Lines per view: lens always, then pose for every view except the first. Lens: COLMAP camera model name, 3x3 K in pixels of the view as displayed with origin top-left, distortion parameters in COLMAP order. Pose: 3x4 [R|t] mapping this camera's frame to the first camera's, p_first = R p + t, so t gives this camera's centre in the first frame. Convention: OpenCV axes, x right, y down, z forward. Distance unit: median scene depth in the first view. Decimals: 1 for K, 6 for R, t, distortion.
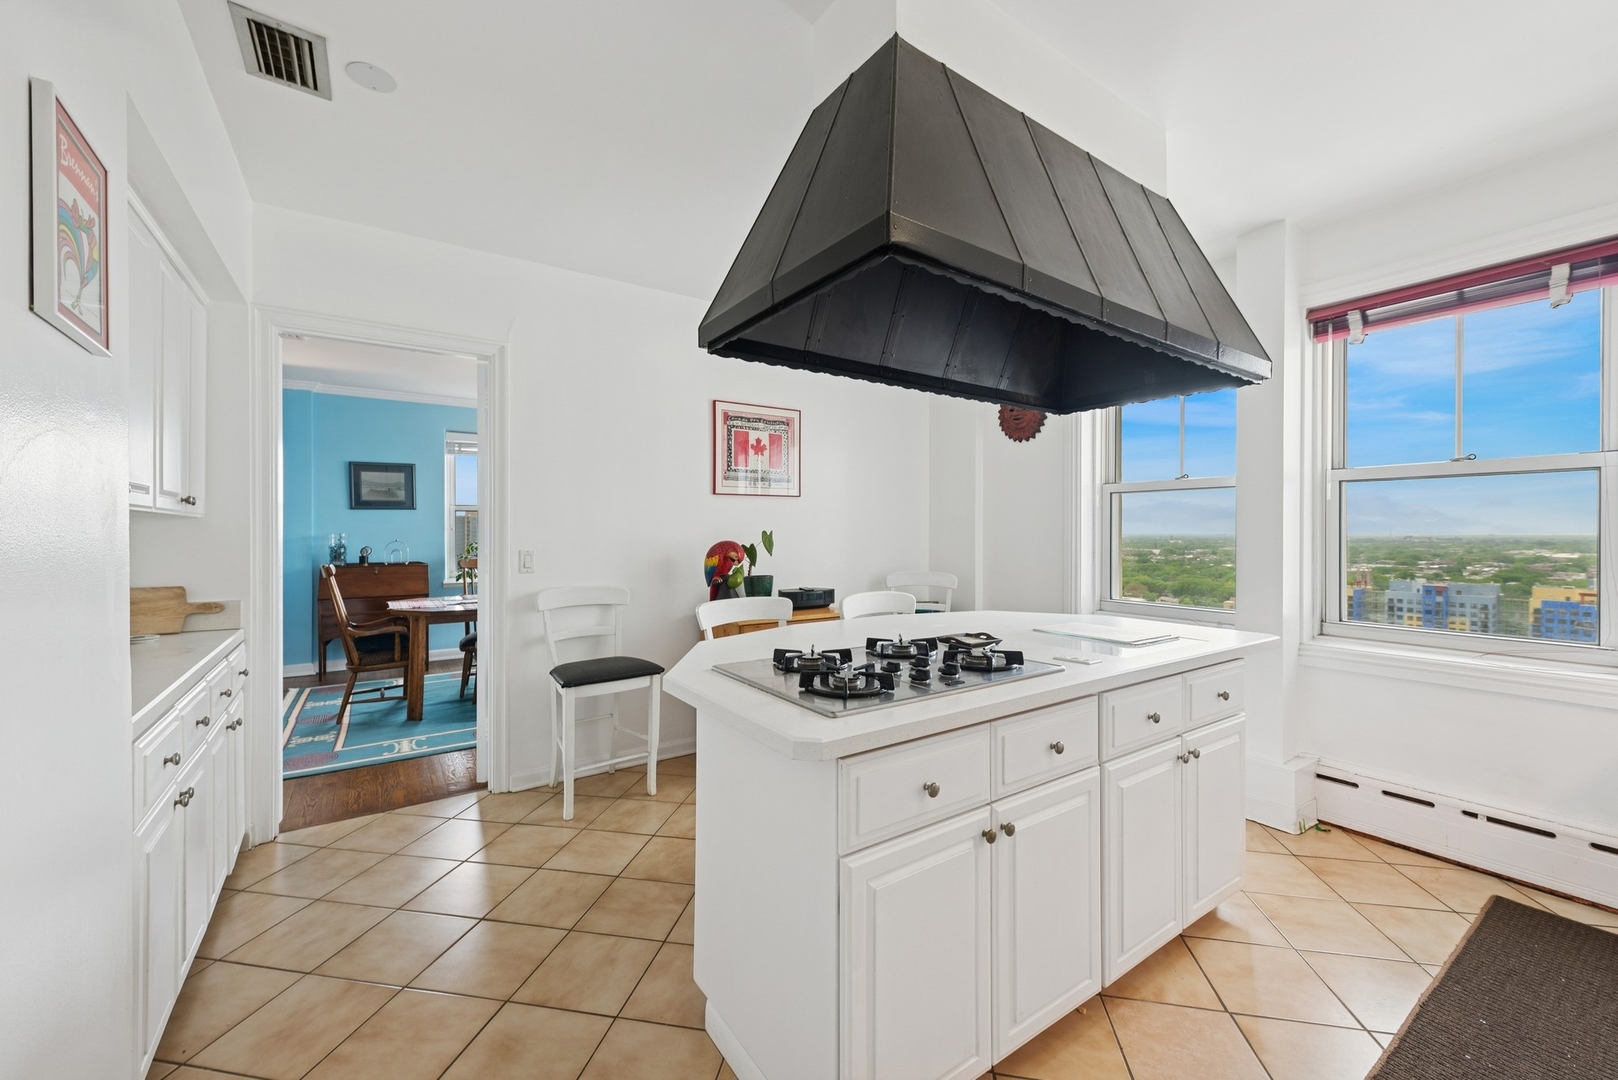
lens RADIAL K [[634.8, 0, 808.3], [0, 634.8, 531.7], [0, 0, 1]] dist [0.001646, 0.000148]
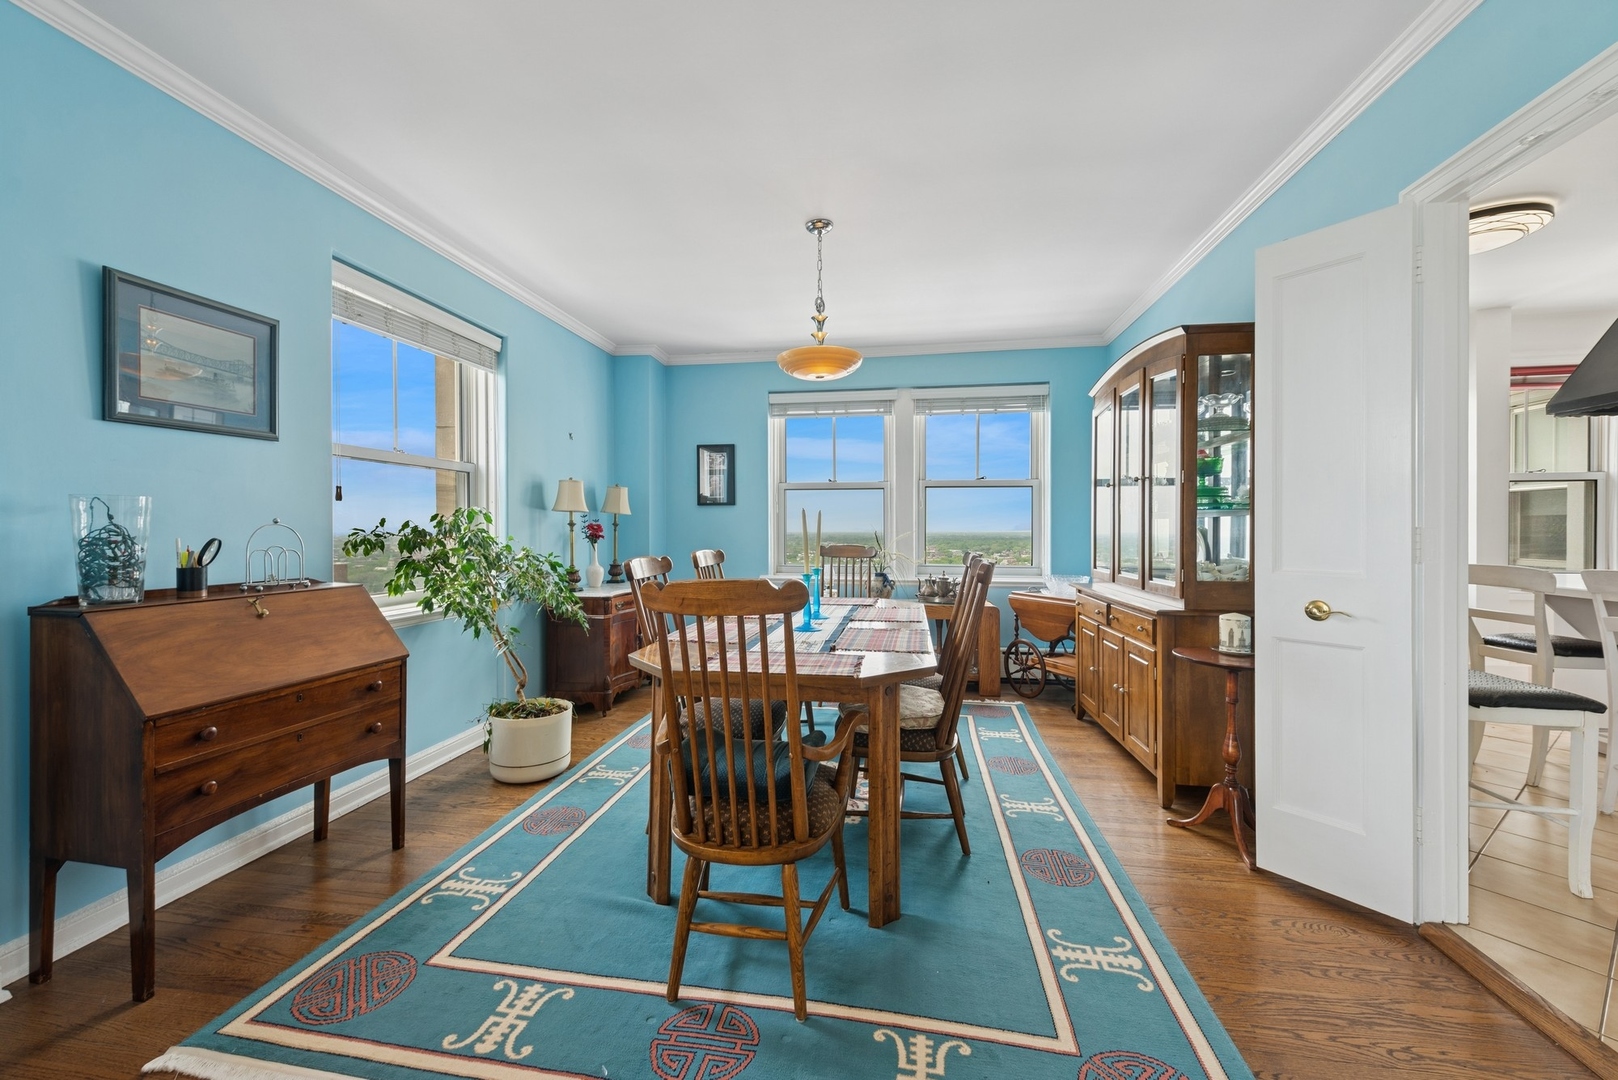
lens RADIAL K [[646.5, 0, 799.8], [0, 646.5, 535.5], [0, 0, 1]] dist [-0.001328, -0.000380]
pose [[0.701566, -0.003948, 0.712593, -0.728053], [-0.000010, 0.999985, 0.005551, 0.020728], [-0.712604, -0.003901, 0.701555, 0.542212]]
